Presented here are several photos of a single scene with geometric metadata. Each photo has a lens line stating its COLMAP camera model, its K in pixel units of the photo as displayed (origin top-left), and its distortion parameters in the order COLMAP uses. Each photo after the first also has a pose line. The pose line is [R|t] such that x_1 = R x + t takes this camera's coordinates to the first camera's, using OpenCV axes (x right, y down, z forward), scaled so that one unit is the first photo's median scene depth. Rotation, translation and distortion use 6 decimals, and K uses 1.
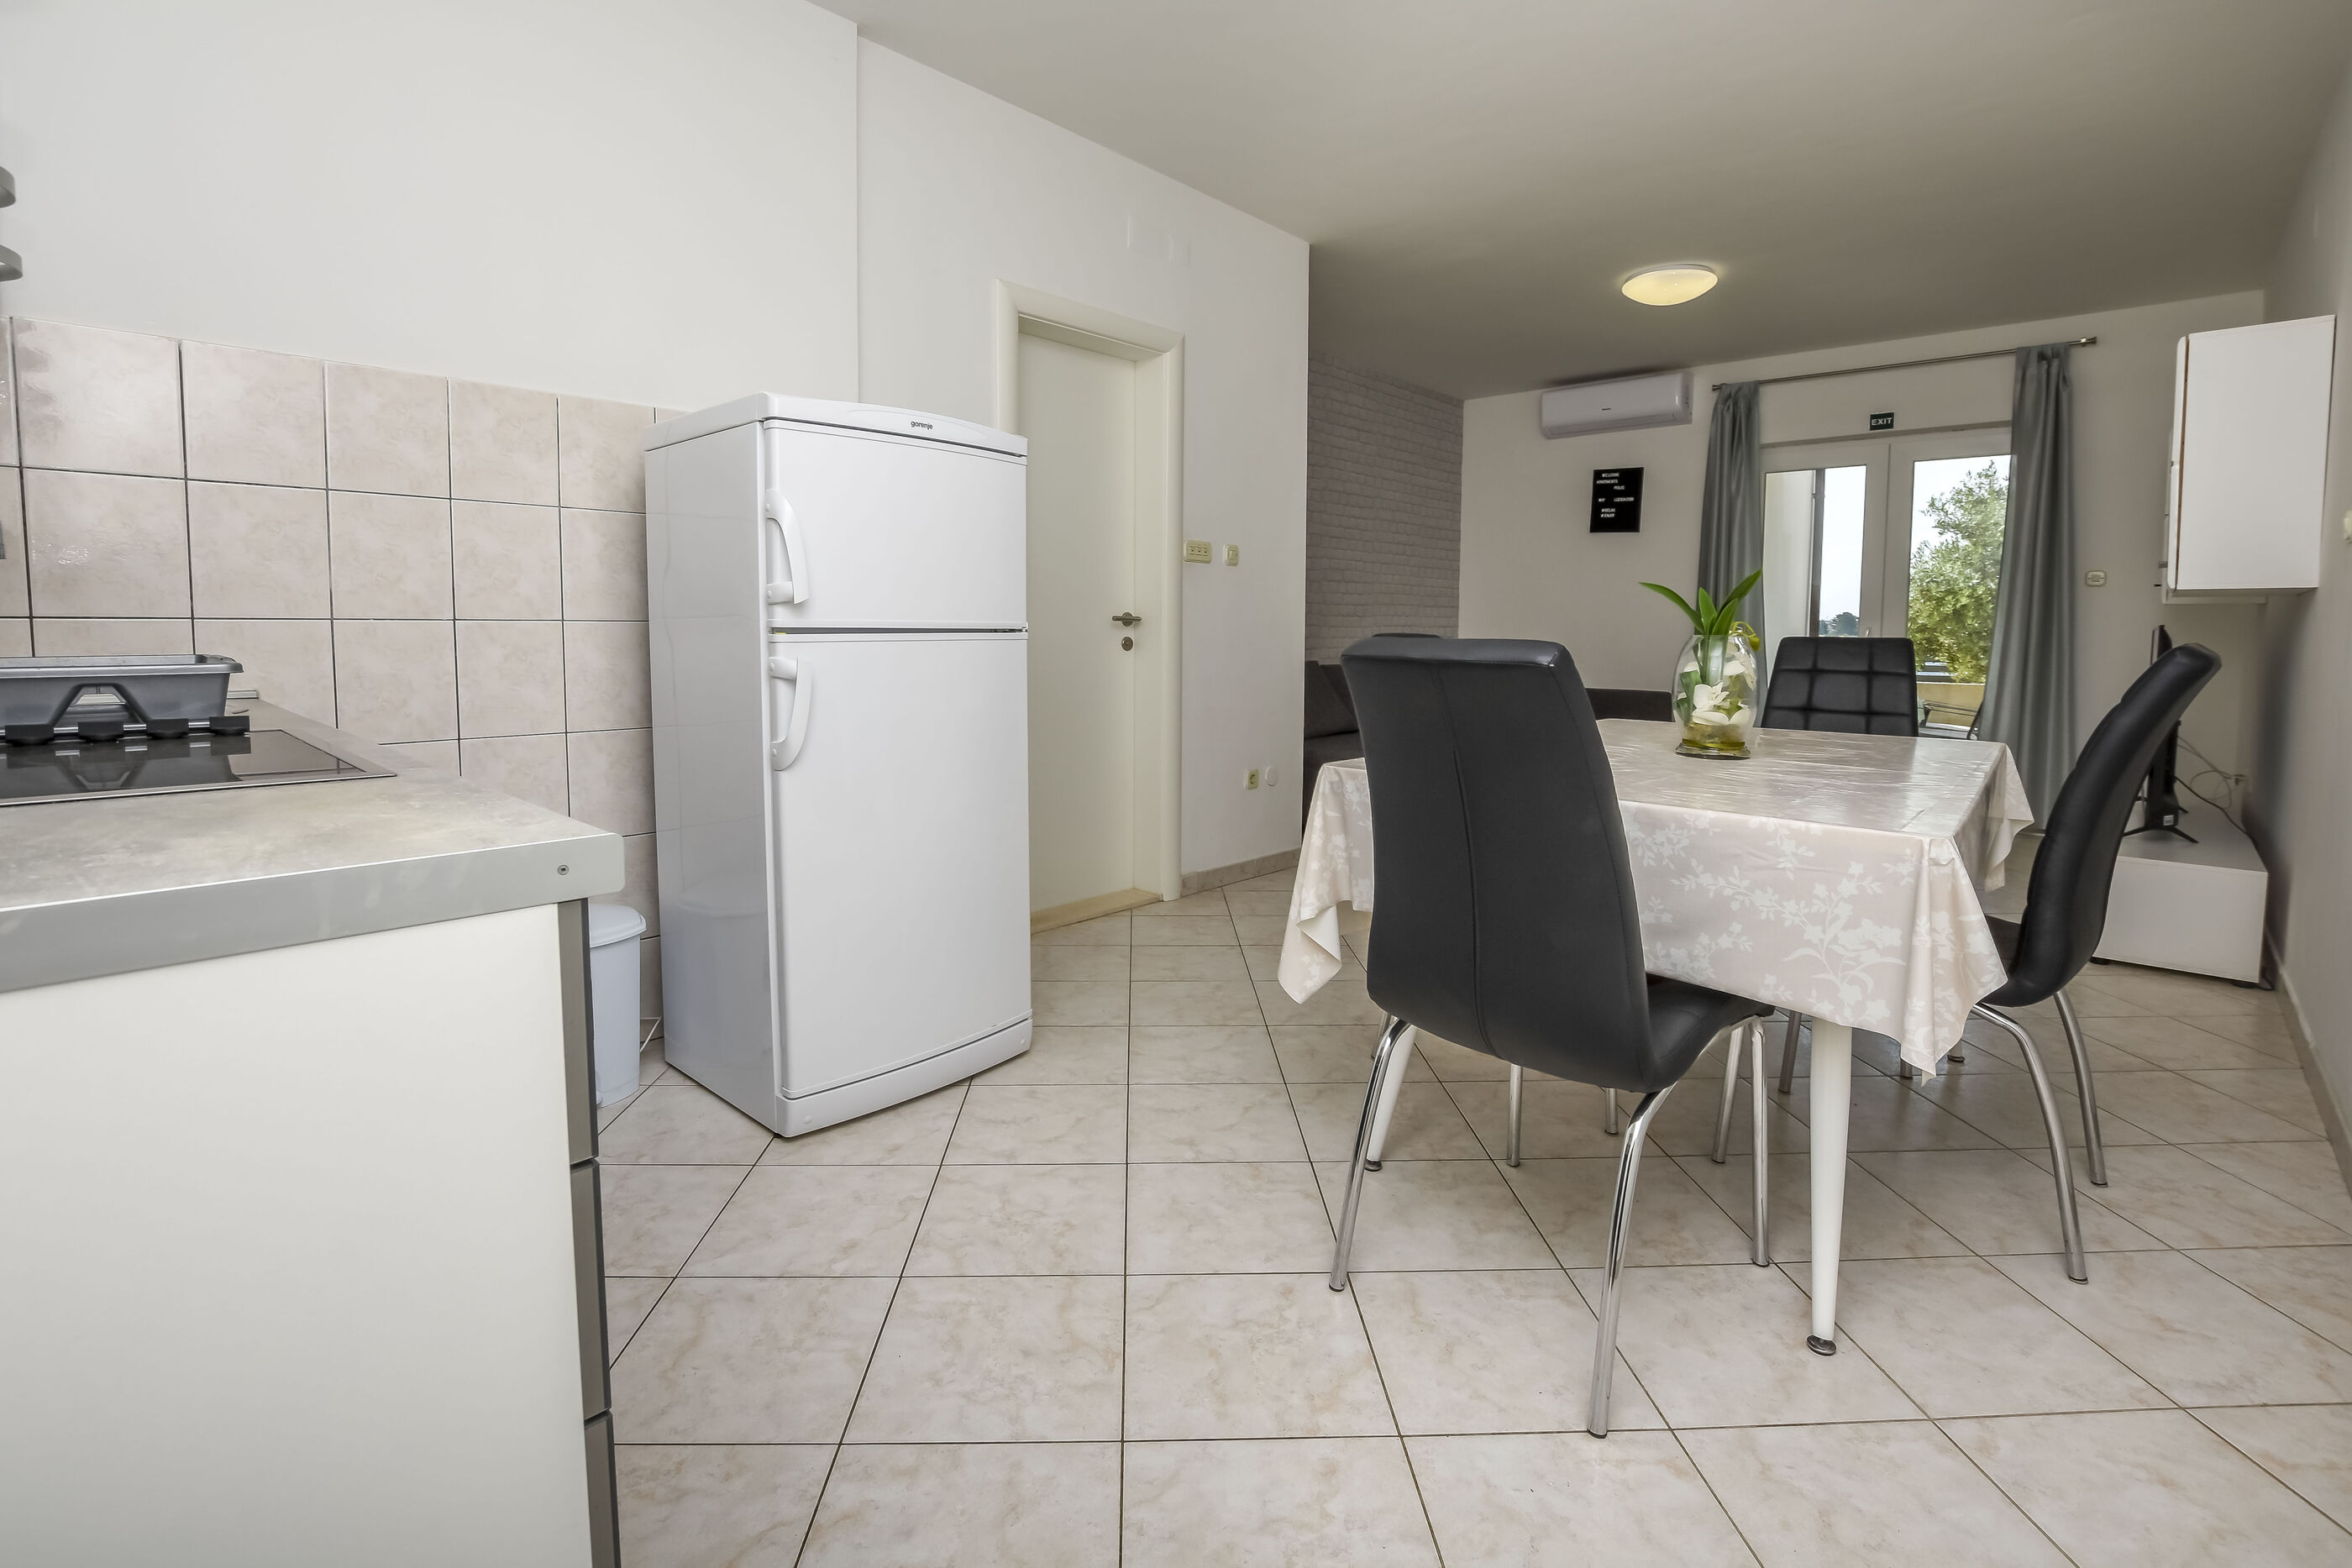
lens RADIAL K [[1070.9, 0, 1184.6], [0, 1070.9, 793.7], [0, 0, 1]] dist [-0.031206, 0.004351]
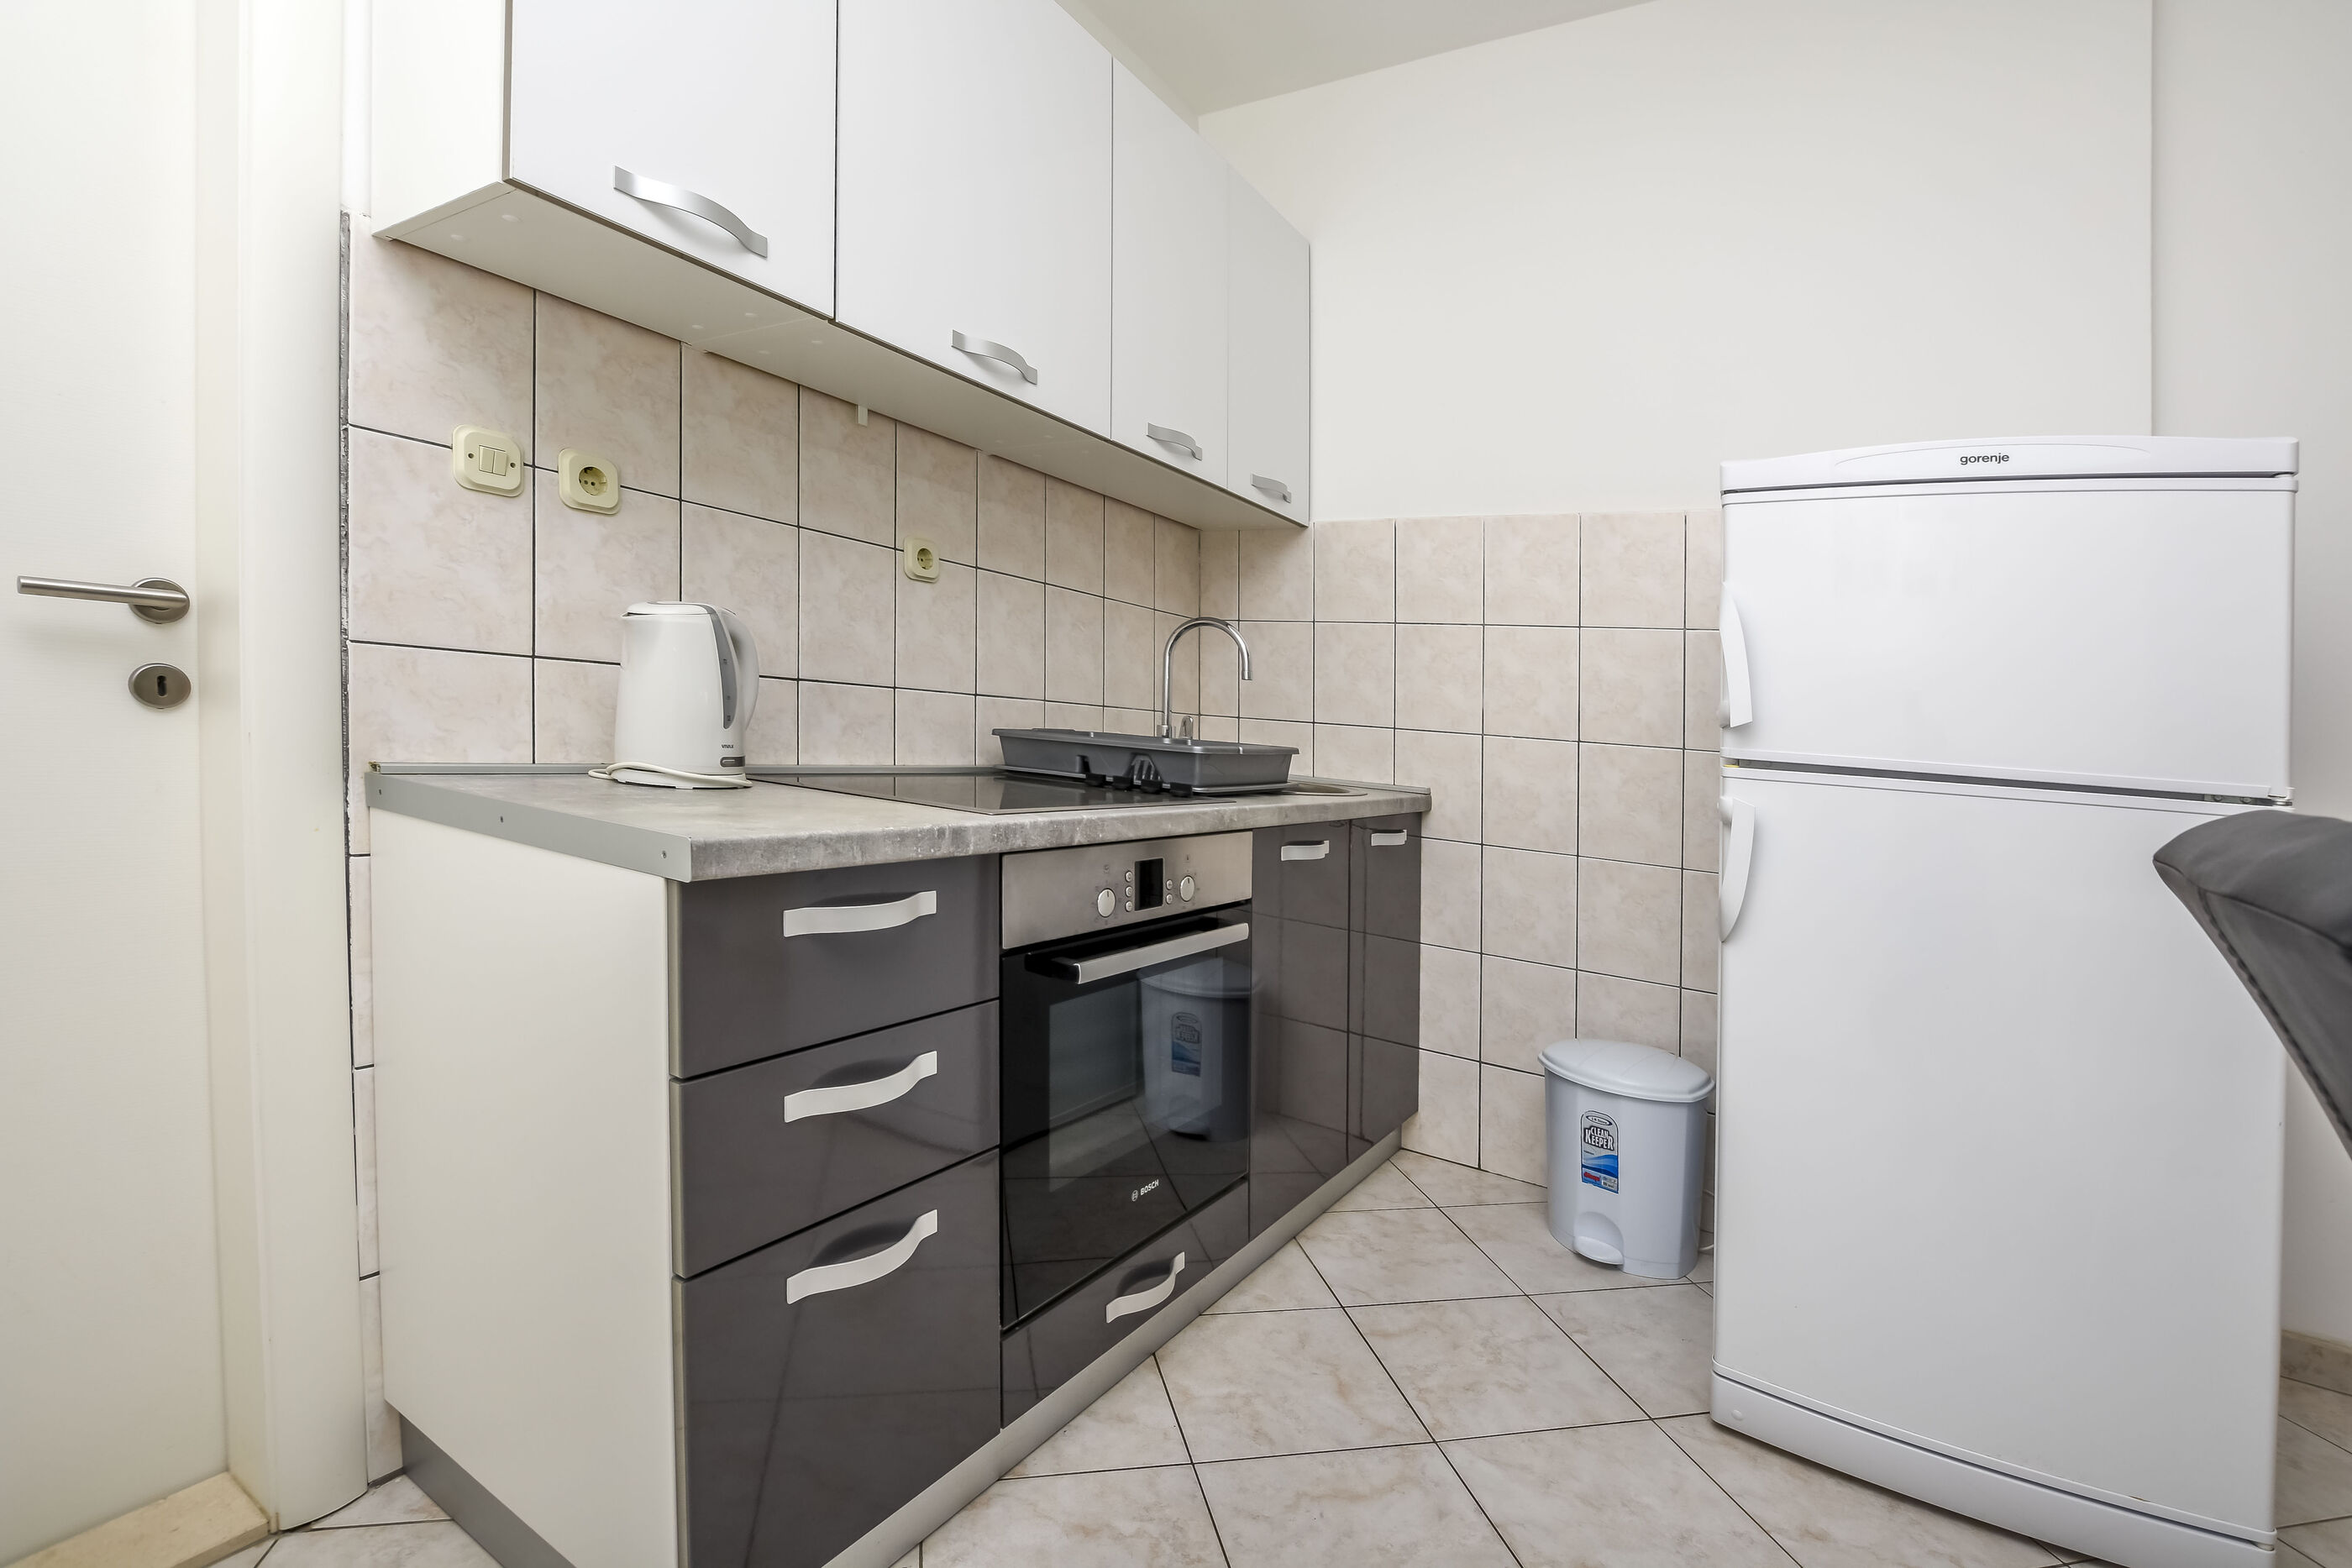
lens RADIAL K [[1070.9, 0, 1177.4], [0, 1070.9, 807.1], [0, 0, 1]] dist [-0.031206, 0.004351]
pose [[0.173840, 0.083780, -0.981204, 0.312293], [-0.214844, 0.975600, 0.045238, -0.068424], [0.961052, 0.202942, 0.187598, 0.469782]]
